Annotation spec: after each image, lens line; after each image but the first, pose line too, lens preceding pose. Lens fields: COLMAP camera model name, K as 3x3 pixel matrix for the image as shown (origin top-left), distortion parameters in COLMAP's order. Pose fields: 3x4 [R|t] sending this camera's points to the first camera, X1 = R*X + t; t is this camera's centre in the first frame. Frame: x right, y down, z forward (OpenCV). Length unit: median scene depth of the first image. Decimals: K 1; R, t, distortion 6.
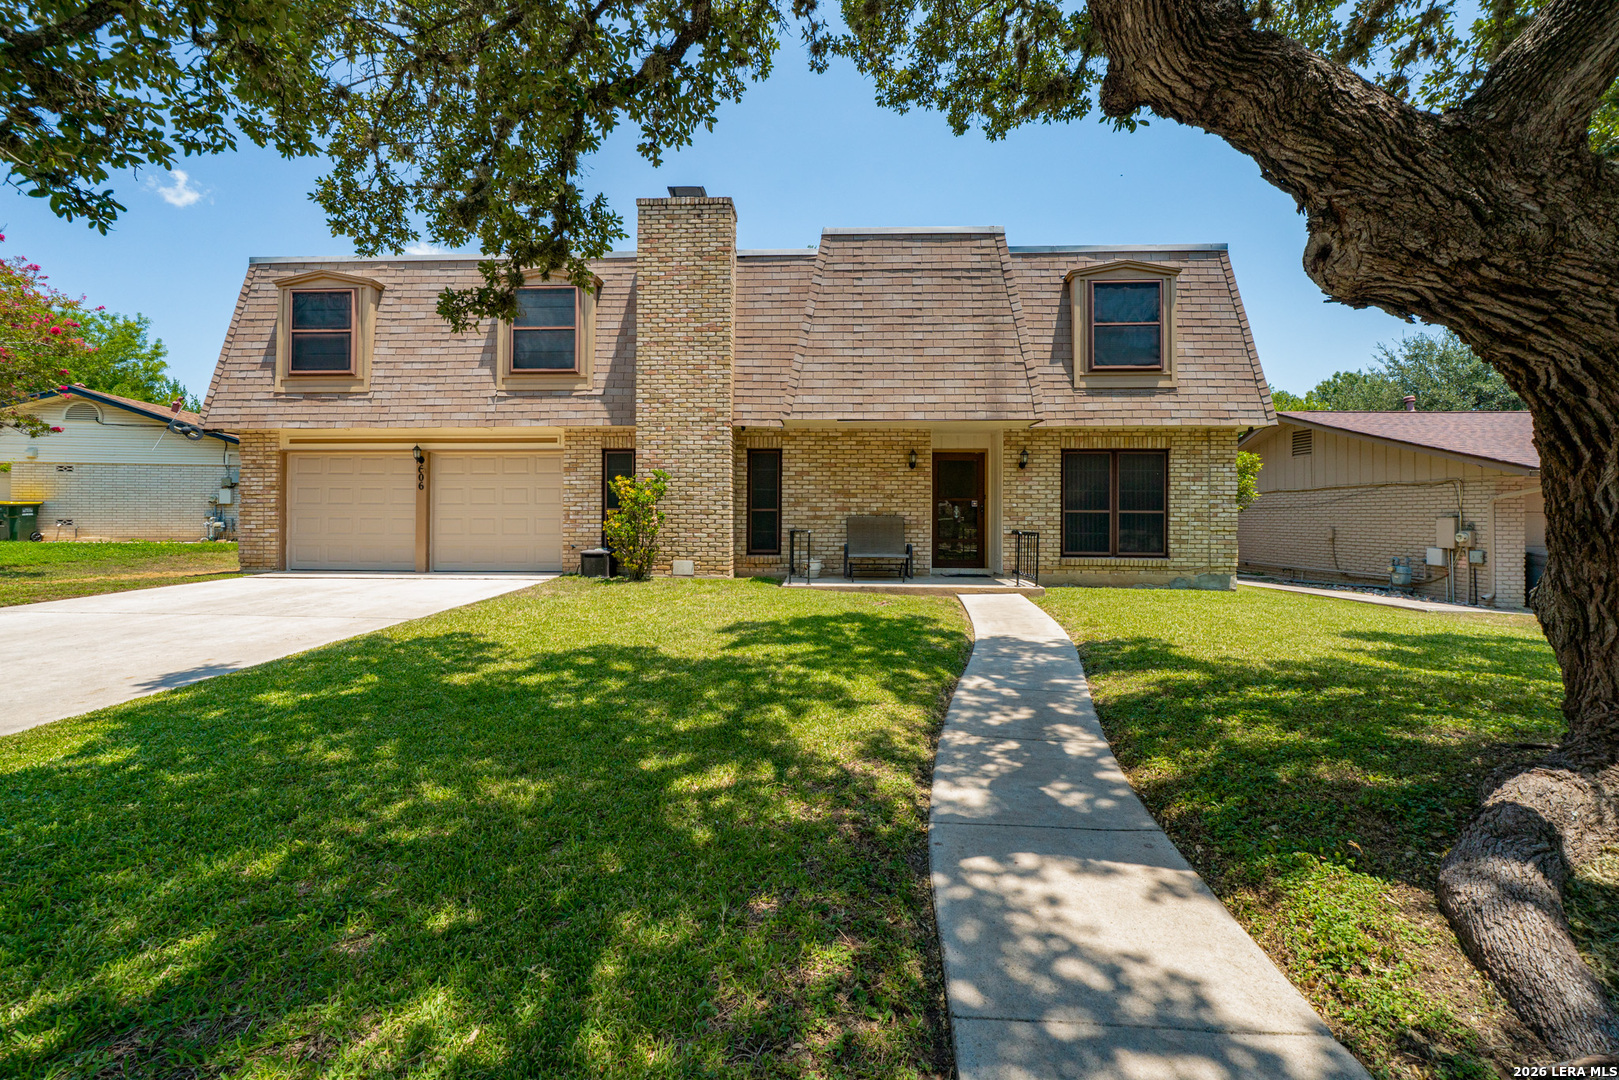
lens RADIAL K [[623.4, 0, 794.5], [0, 623.4, 511.9], [0, 0, 1]] dist [-0.001202, -0.000021]
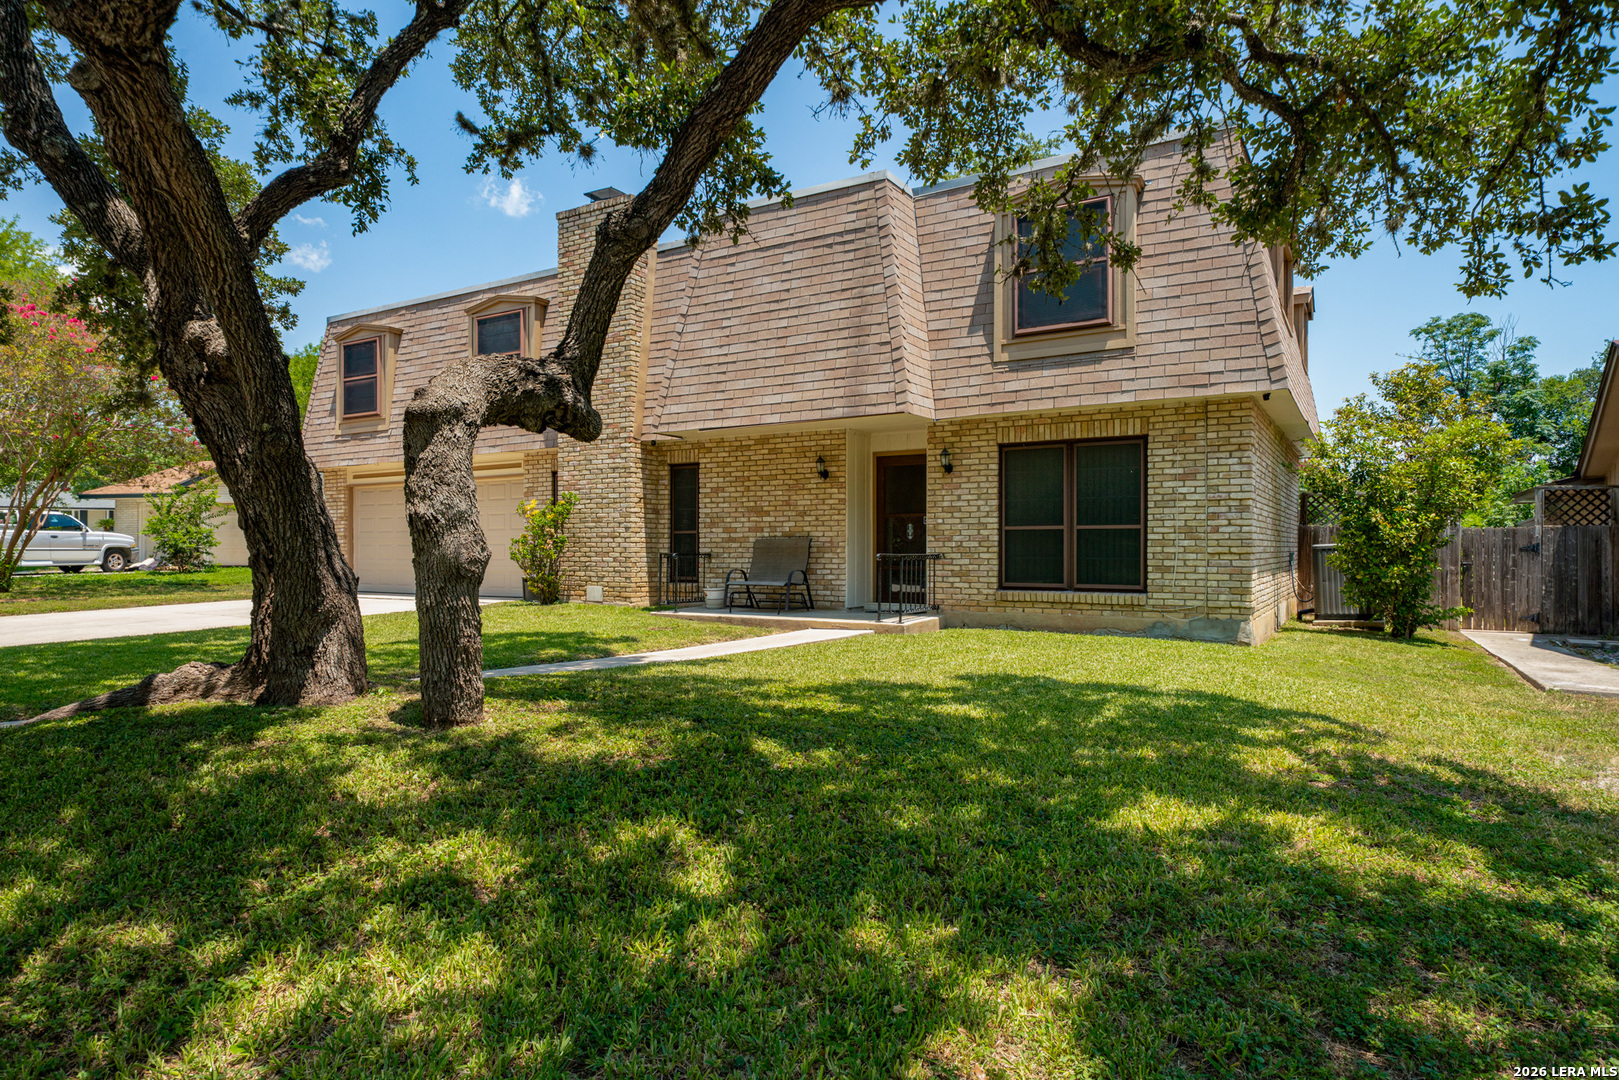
lens RADIAL K [[920.3, 0, 810.1], [0, 920.3, 544.1], [0, 0, 1]] dist [0.018290, 0.000286]
pose [[0.877834, -0.008021, -0.478898, 0.784151], [0.009659, 0.999953, 0.000958, 0.015580], [0.478868, -0.005467, 0.877870, -0.076959]]
